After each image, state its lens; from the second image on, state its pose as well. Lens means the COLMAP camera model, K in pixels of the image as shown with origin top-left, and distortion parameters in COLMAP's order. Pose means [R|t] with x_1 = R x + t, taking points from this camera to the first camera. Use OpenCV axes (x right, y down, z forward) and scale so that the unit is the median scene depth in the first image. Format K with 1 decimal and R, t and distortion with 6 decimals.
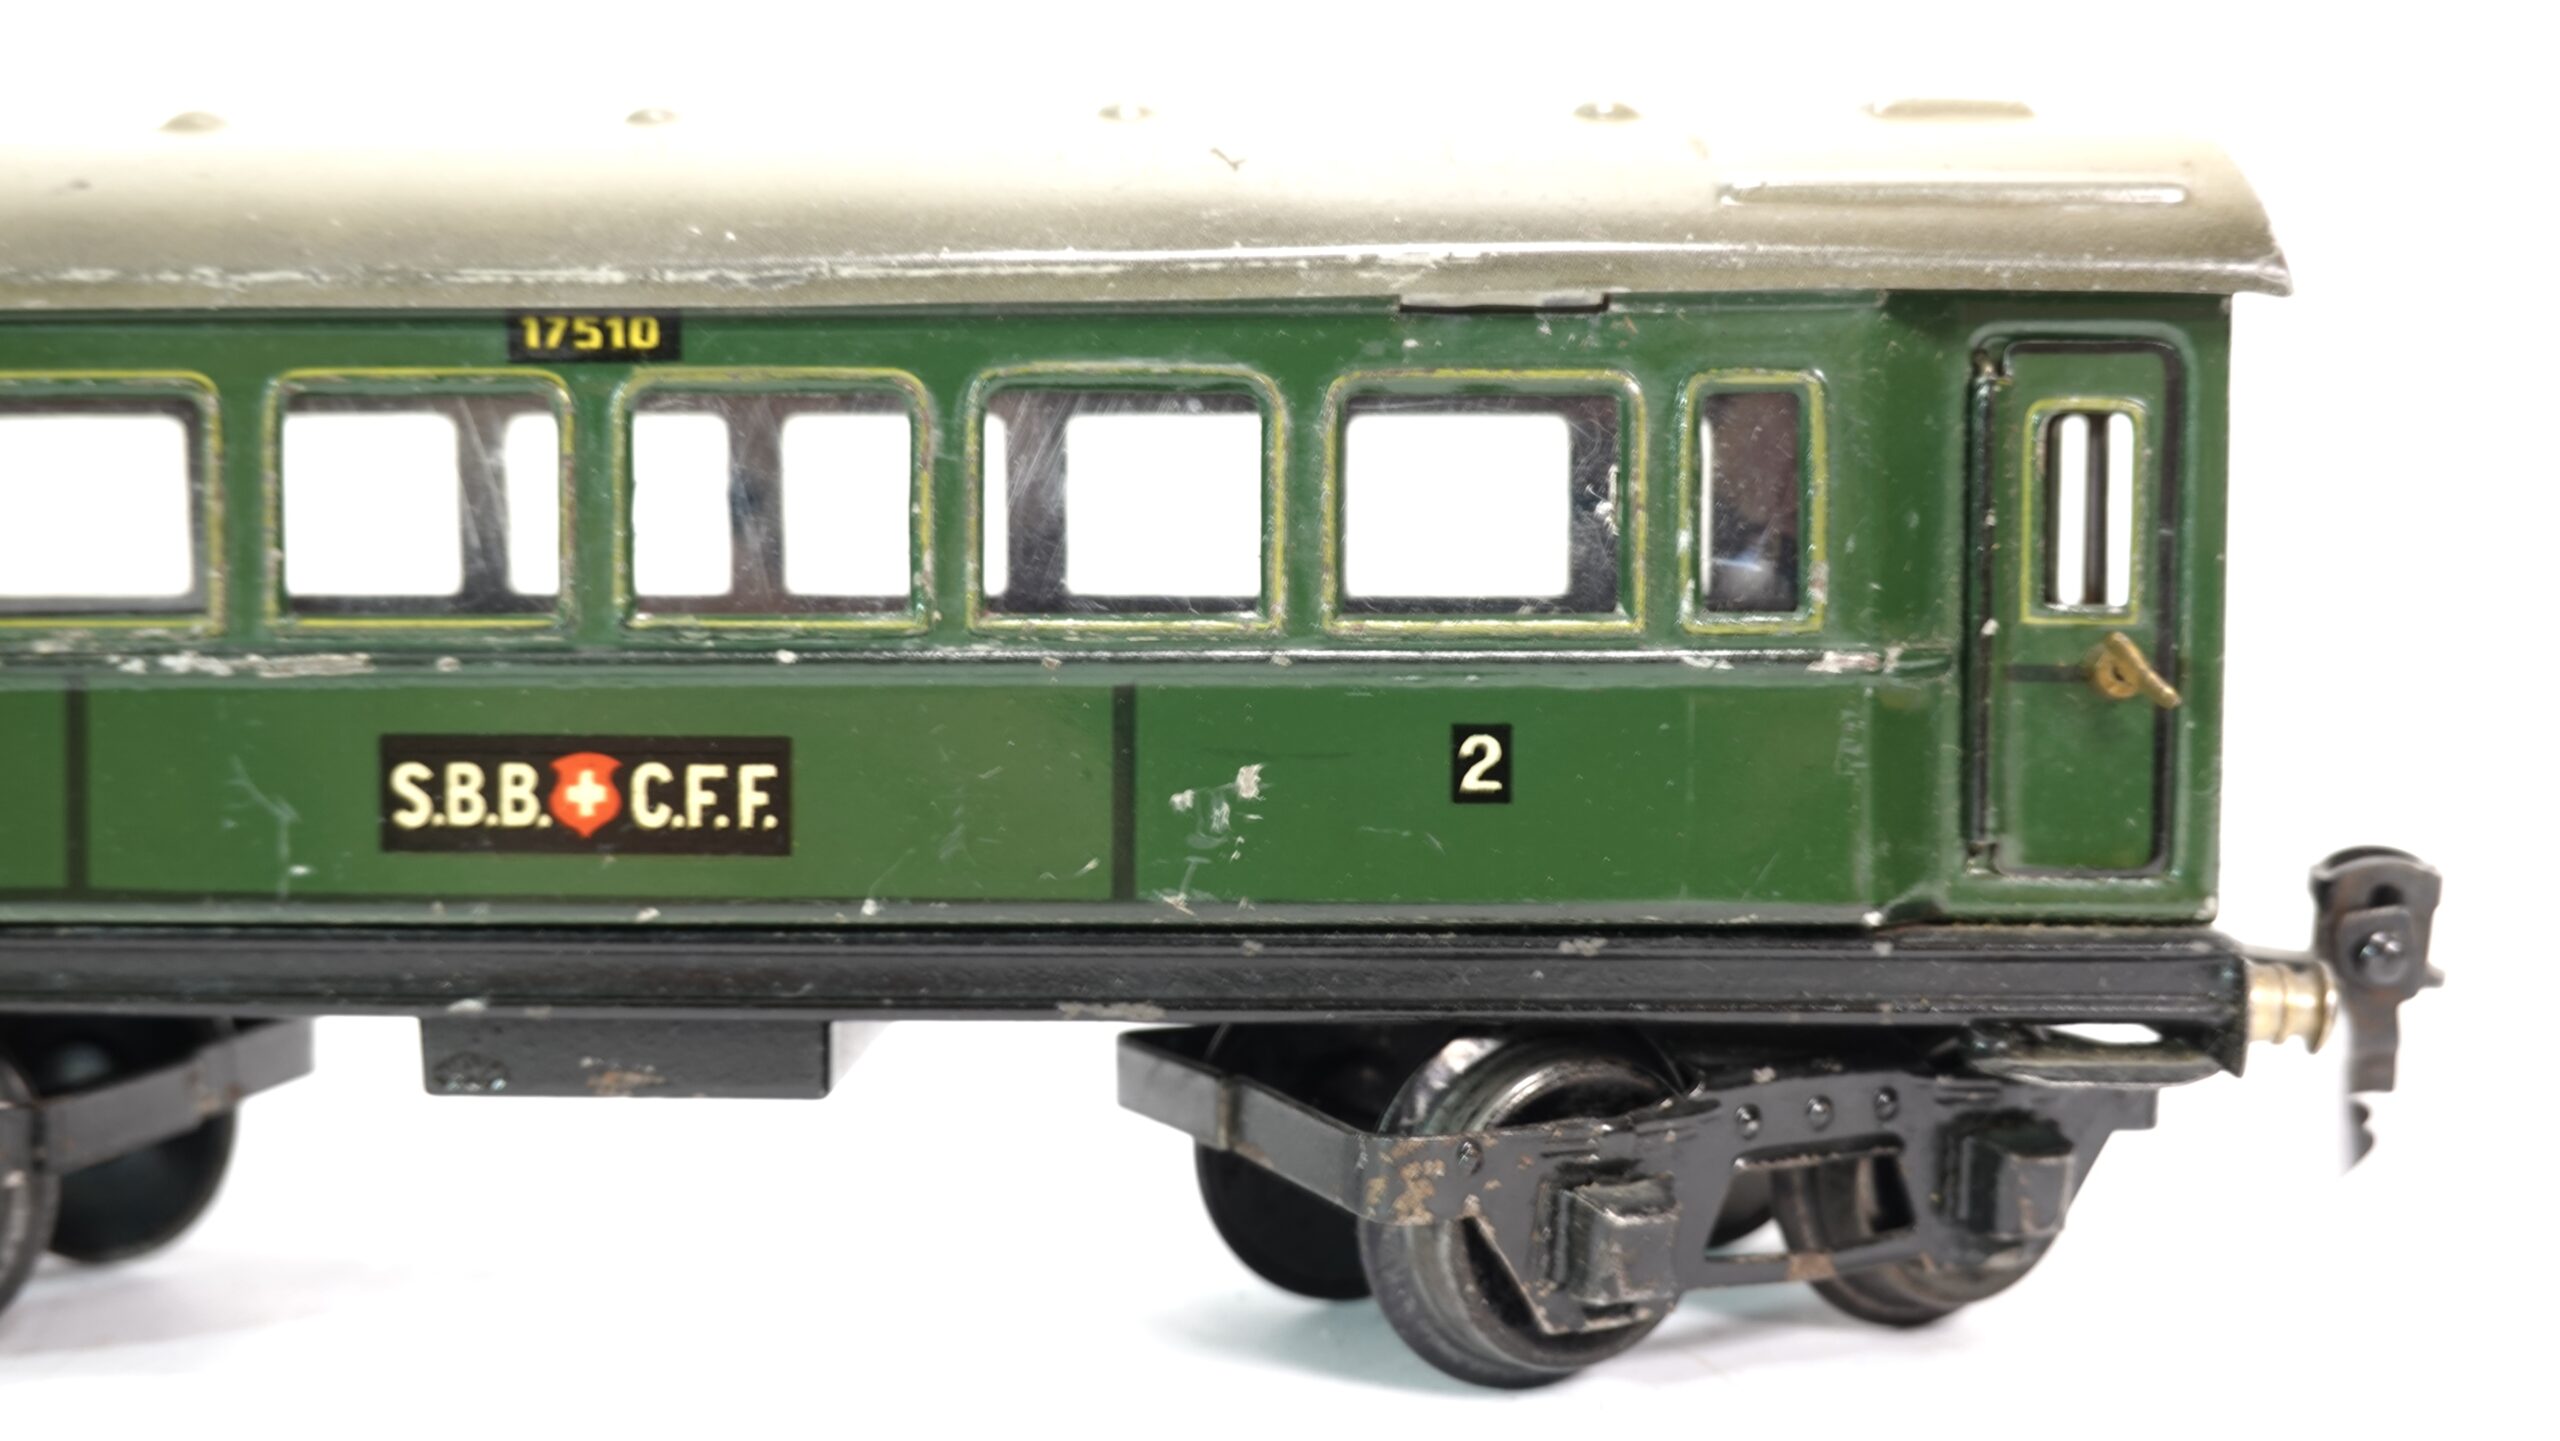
lens RADIAL K [[3151.3, 0, 1243.6], [0, 3151.3, 792.3], [0, 0, 1]] dist [-0.029089, 0.000000]
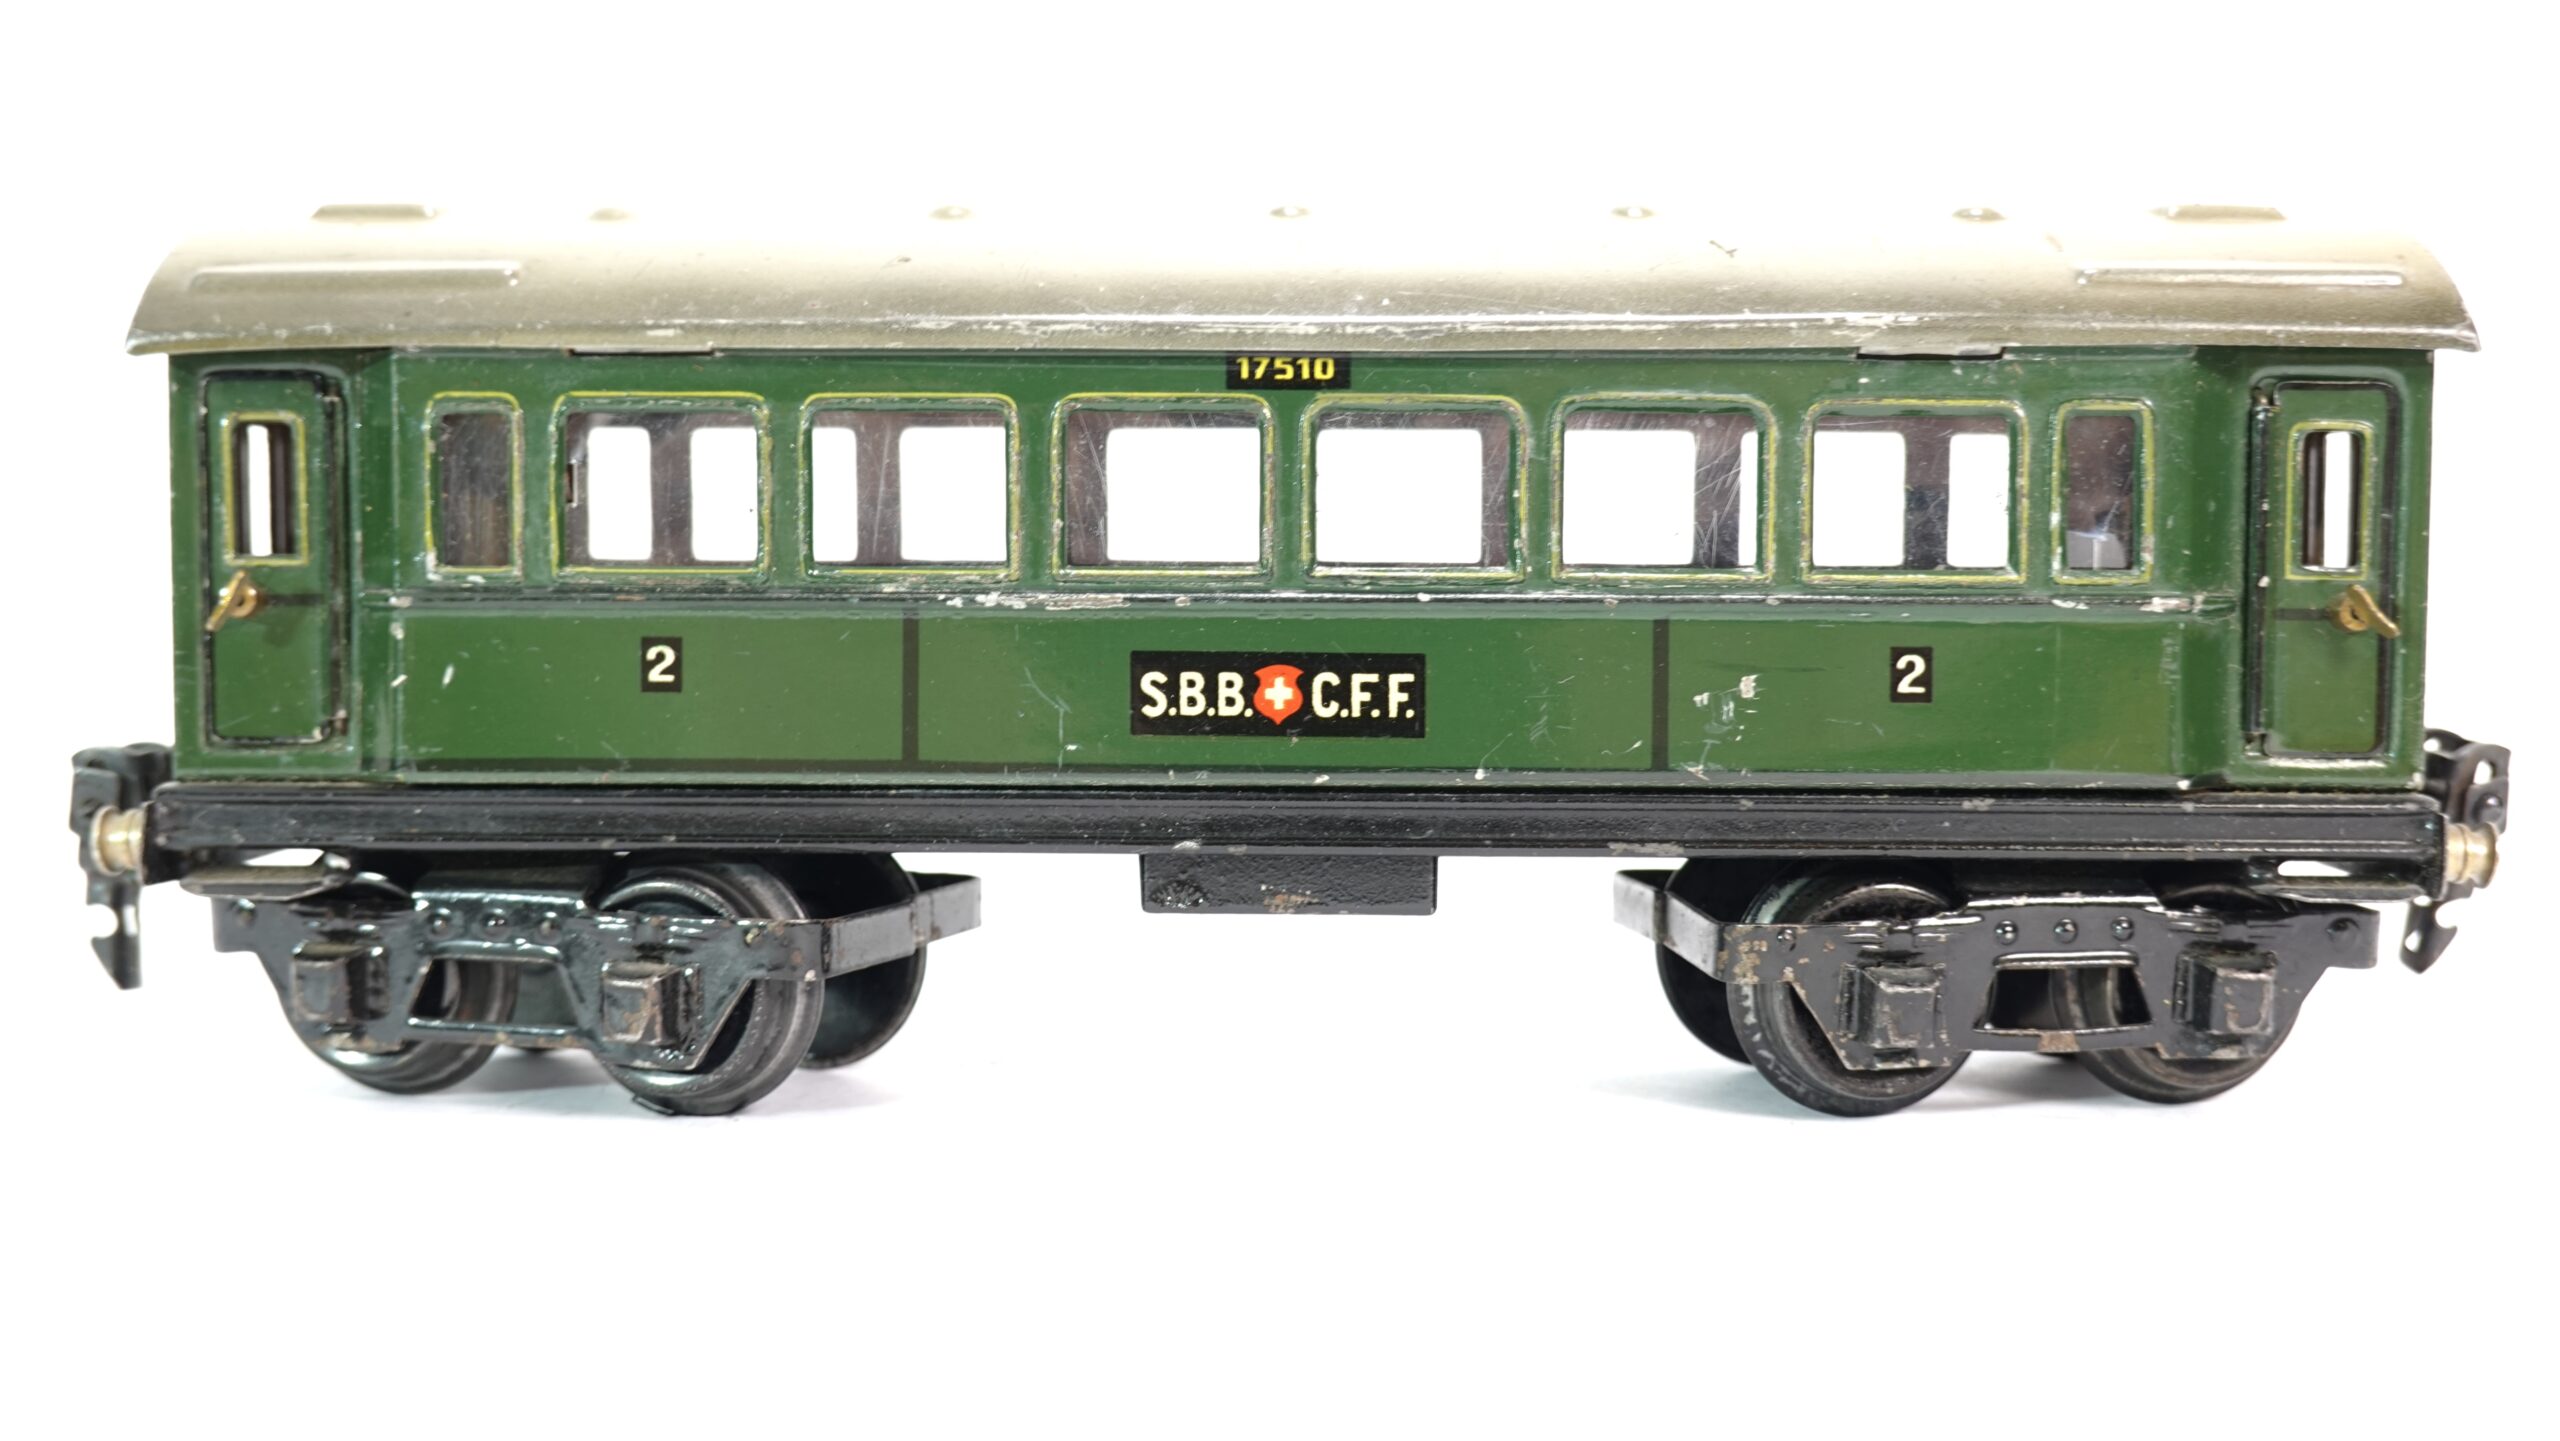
lens RADIAL K [[3151.3, 0, 1297.6], [0, 3151.3, 783.3], [0, 0, 1]] dist [-0.029089, 0.000000]
pose [[0.999957, 0.004521, 0.008052, -0.211438], [-0.004478, 0.999975, -0.005422, 0.048579], [-0.008076, 0.005385, 0.999953, -0.419311]]
